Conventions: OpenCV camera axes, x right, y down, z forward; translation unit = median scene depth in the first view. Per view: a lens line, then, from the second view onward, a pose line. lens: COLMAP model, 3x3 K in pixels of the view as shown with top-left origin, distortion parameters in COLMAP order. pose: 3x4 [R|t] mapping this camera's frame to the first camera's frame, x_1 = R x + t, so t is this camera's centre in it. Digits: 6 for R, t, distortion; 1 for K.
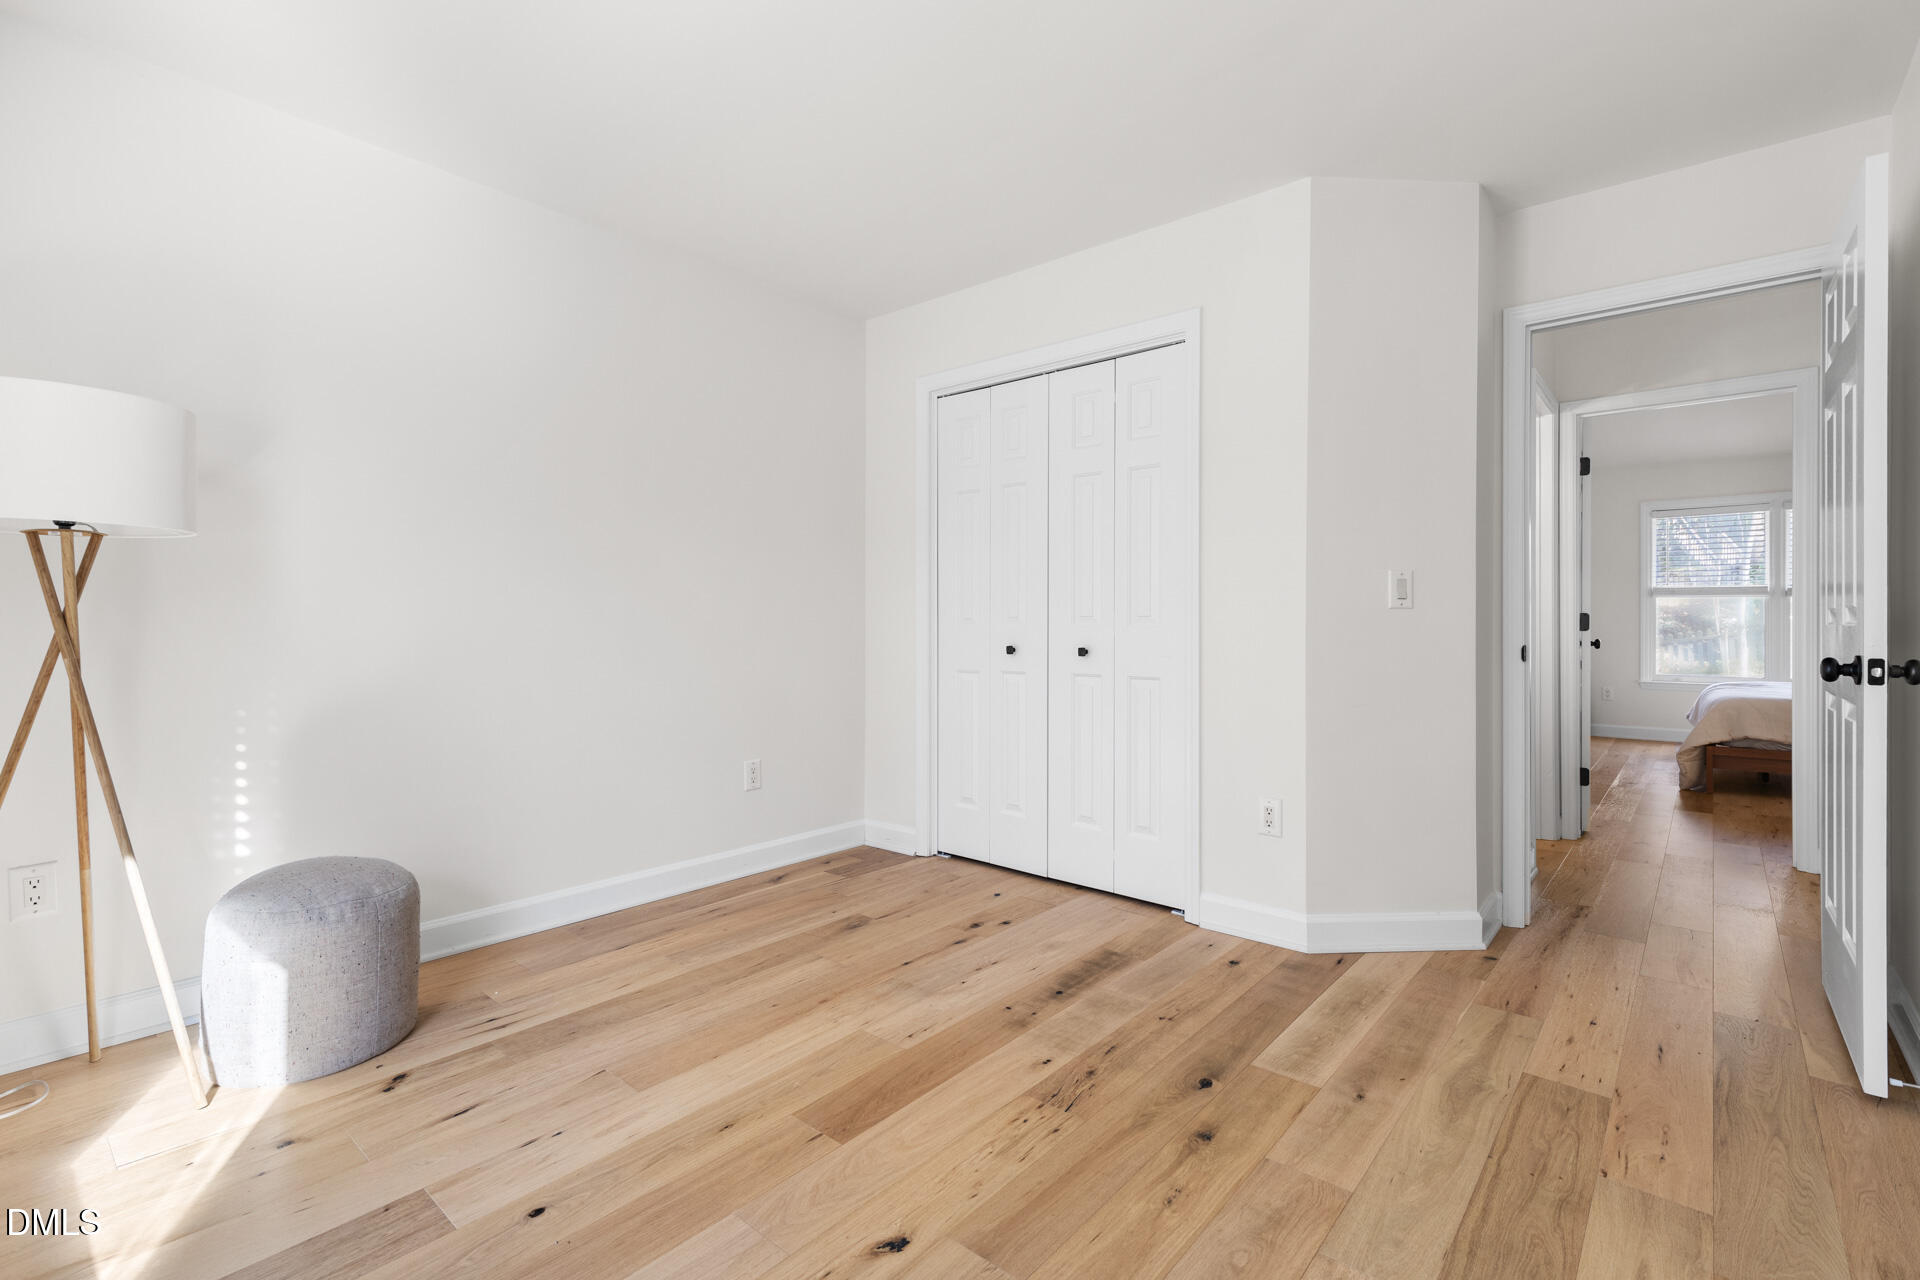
lens RADIAL K [[868.9, 0, 961.9], [0, 868.9, 619.2], [0, 0, 1]] dist [0.002057, -0.000064]
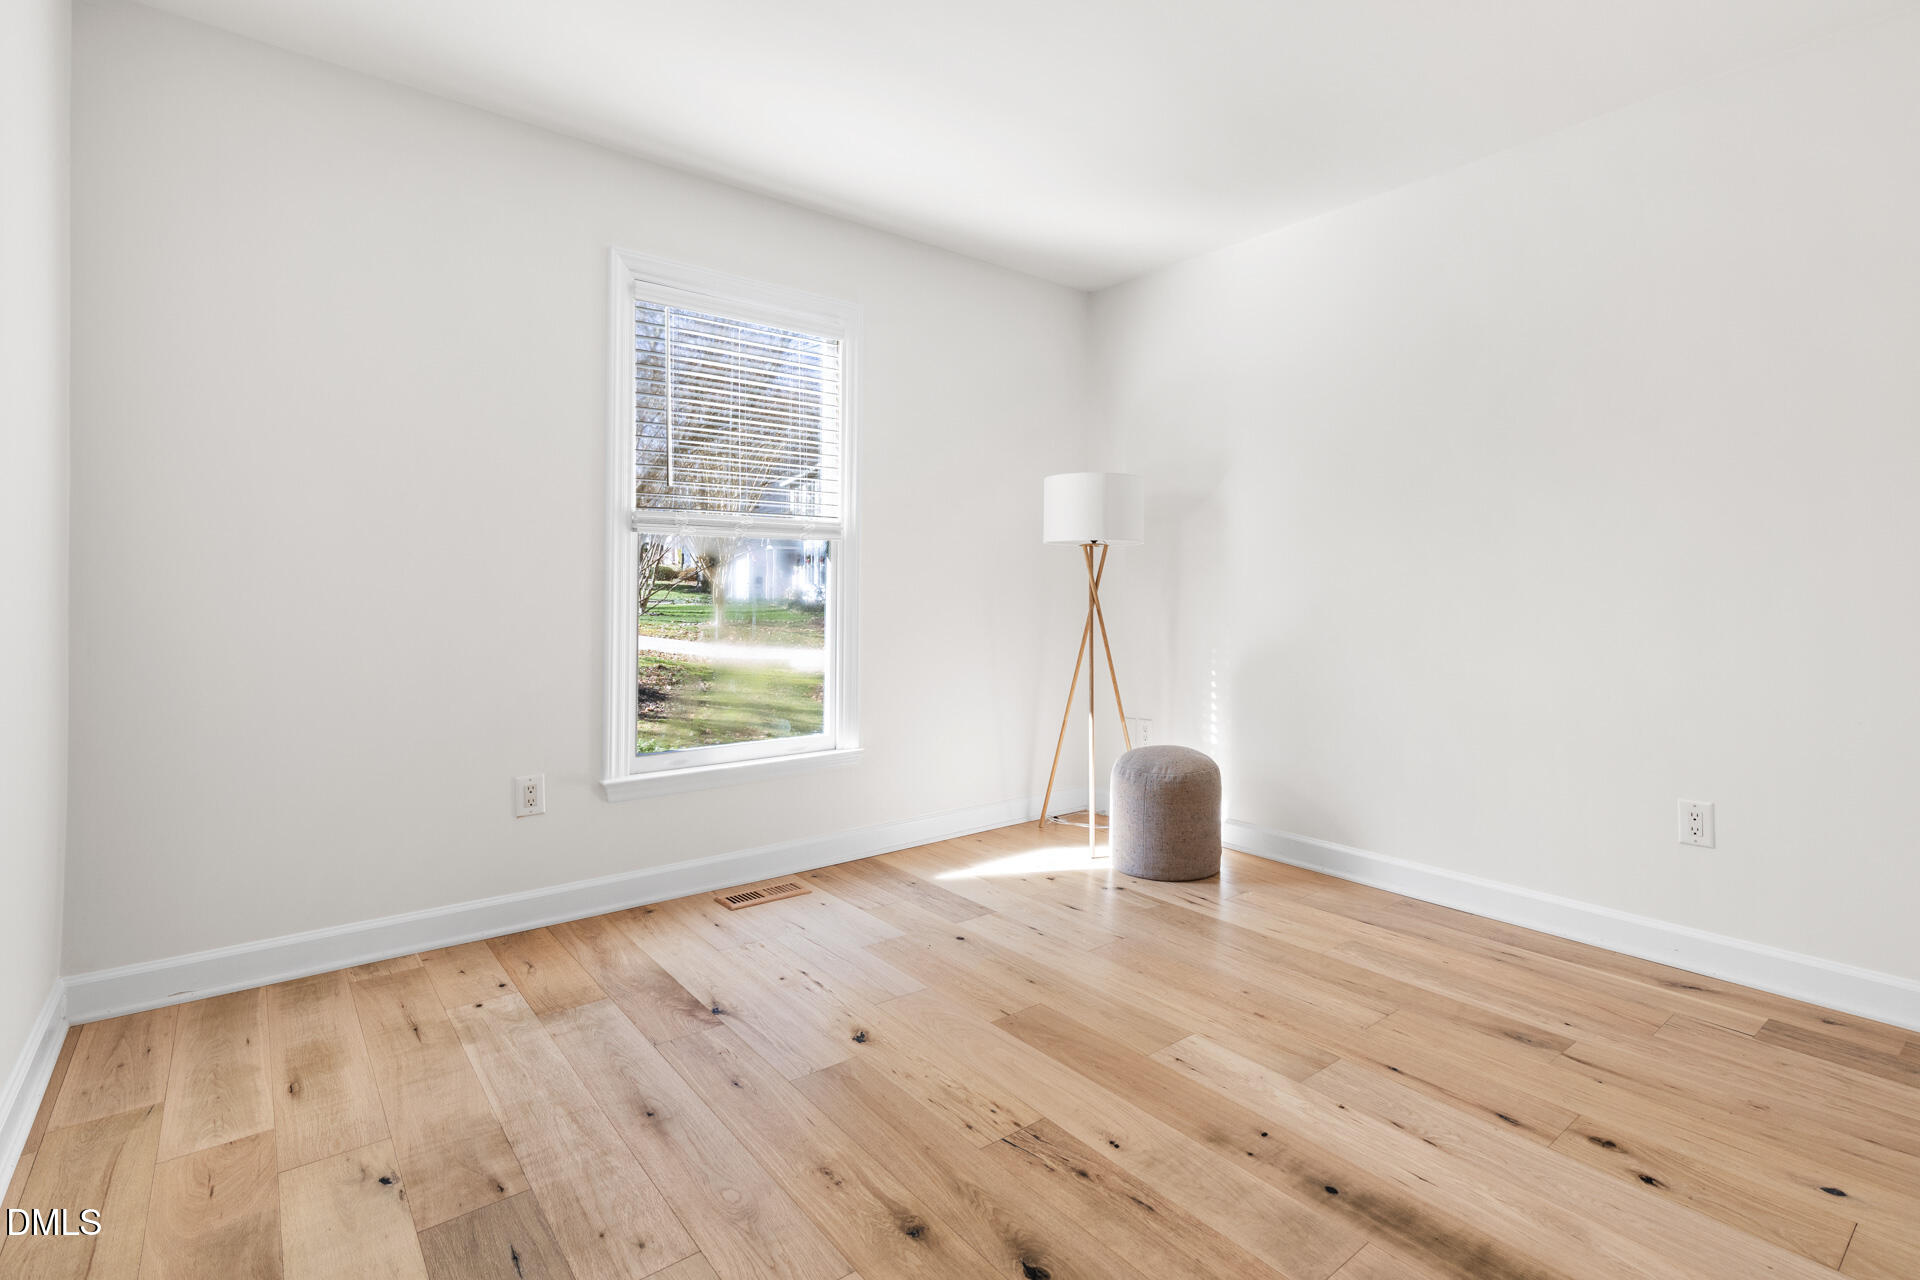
lens RADIAL K [[834.7, 0, 967.0], [0, 834.7, 581.1], [0, 0, 1]] dist [0.001042, -0.000081]
pose [[-0.146108, -0.010944, -0.989208, 0.704201], [-0.006518, 0.999928, -0.010100, 0.002201], [0.989247, 0.004972, -0.146169, 0.782243]]
